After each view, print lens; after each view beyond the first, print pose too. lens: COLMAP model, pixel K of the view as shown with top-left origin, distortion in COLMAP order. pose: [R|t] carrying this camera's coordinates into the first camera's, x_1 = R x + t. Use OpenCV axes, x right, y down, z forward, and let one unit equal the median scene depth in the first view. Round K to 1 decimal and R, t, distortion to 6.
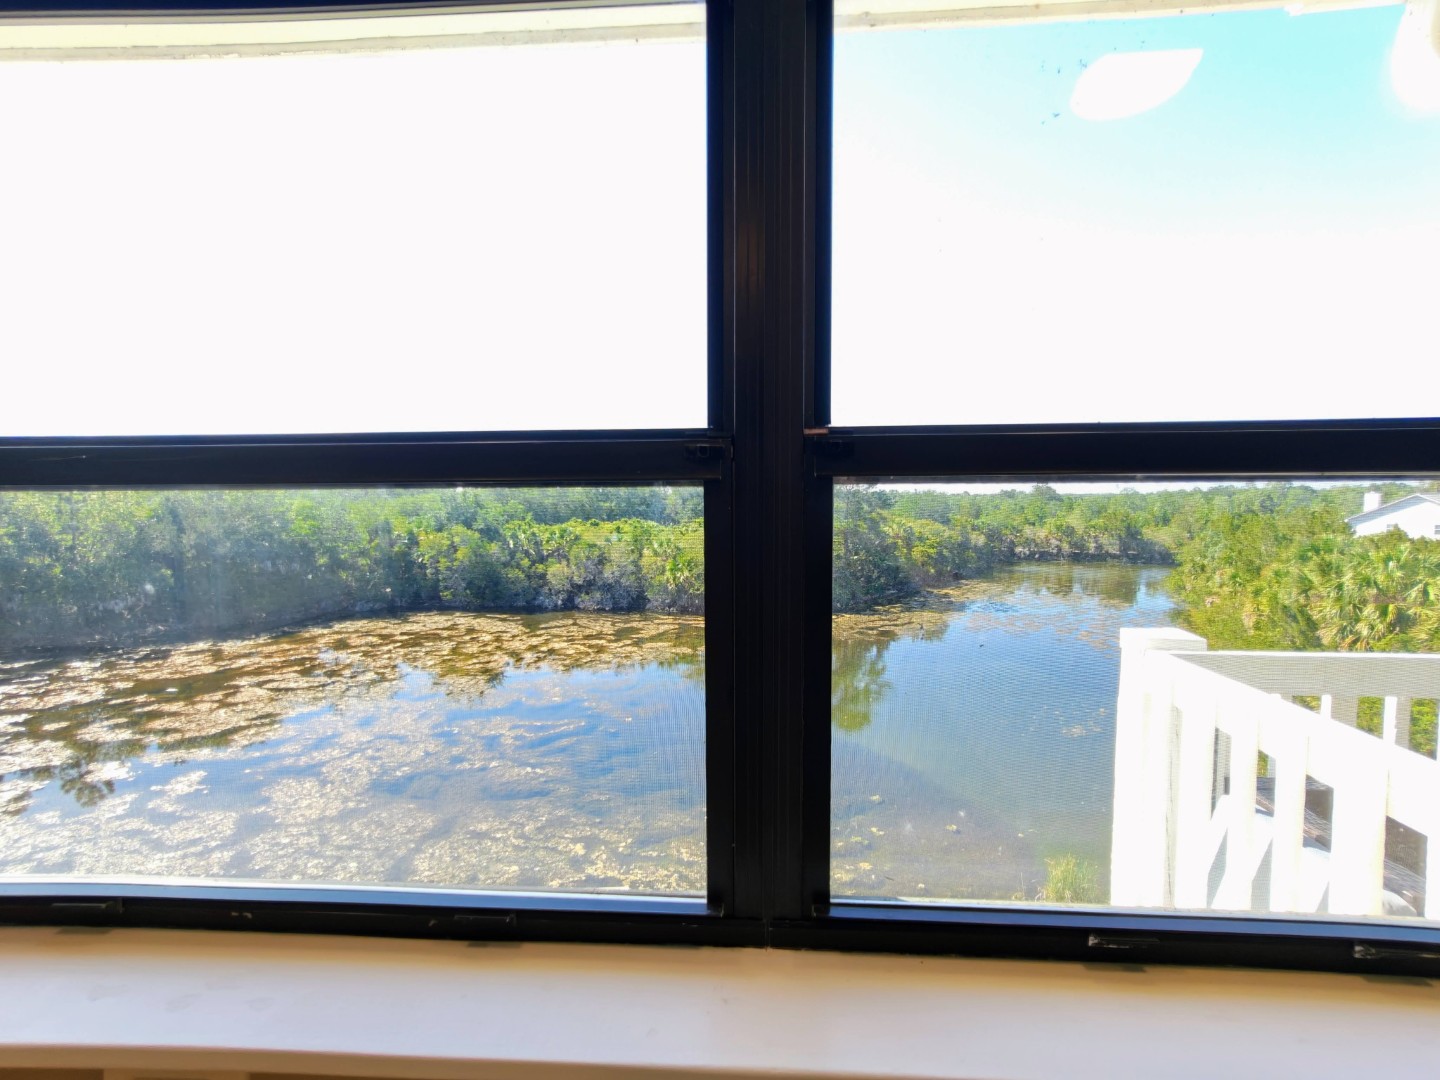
lens RADIAL K [[674.9, 0, 726.7], [0, 674.9, 540.1], [0, 0, 1]] dist [0.000384, 0.001336]
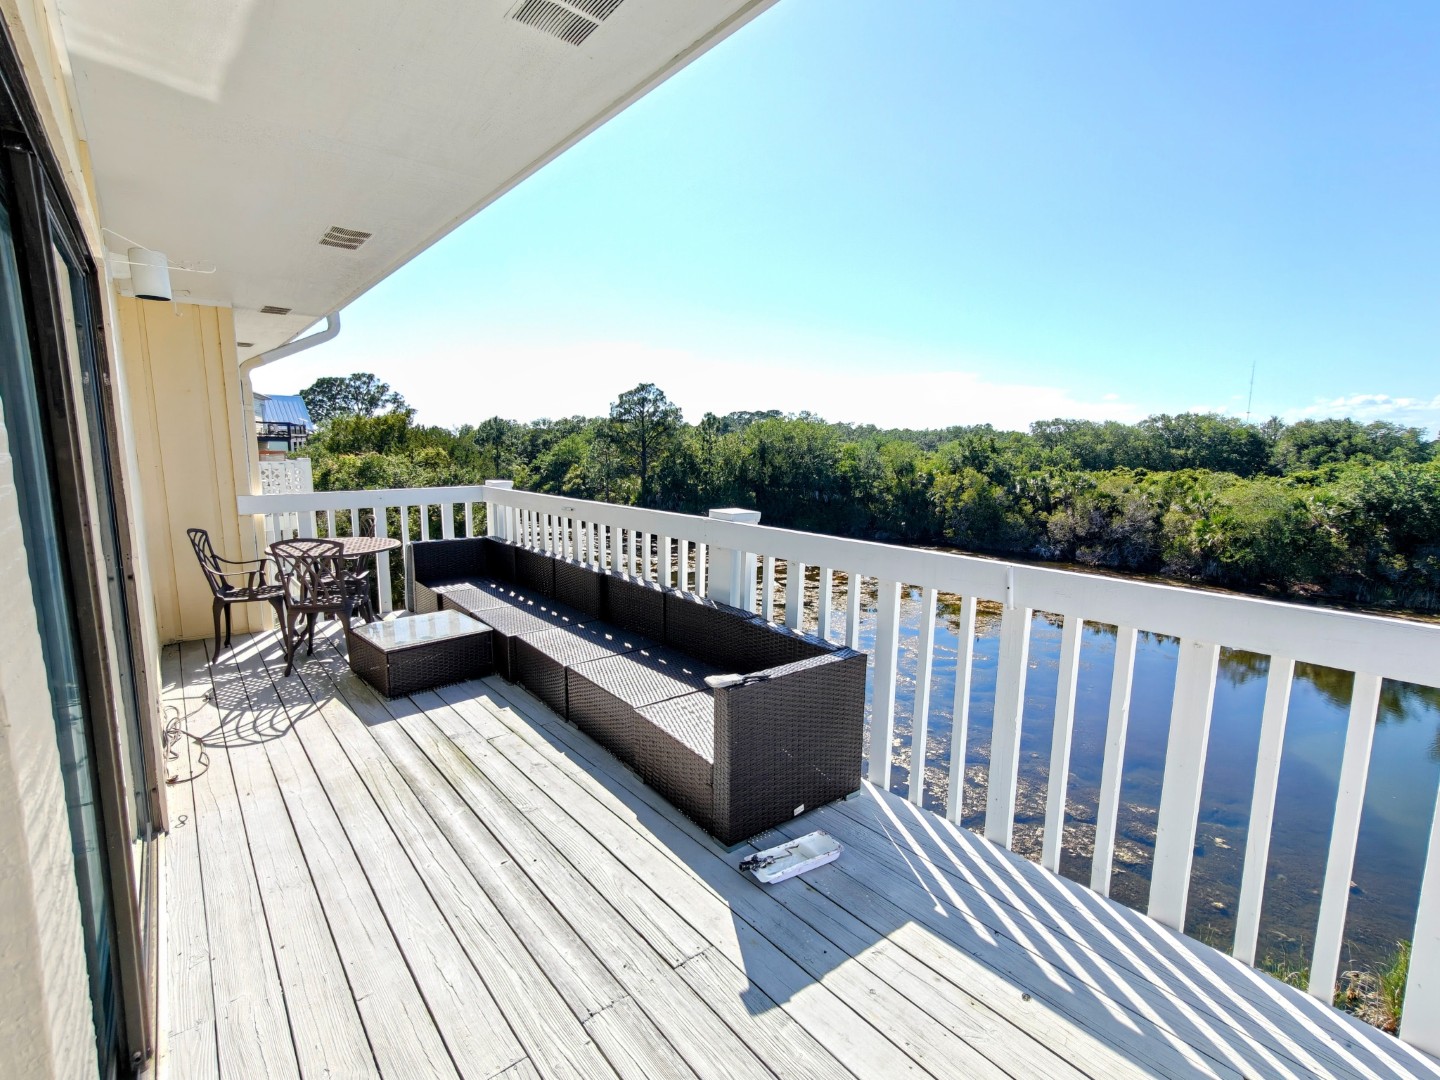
lens RADIAL K [[674.9, 0, 718.2], [0, 674.9, 542.8], [0, 0, 1]] dist [0.000384, 0.001336]
pose [[0.680532, 0.114584, -0.723703, 0.112285], [-0.053383, 0.992825, 0.106995, 0.001911], [0.730771, -0.034180, 0.681767, -0.002006]]
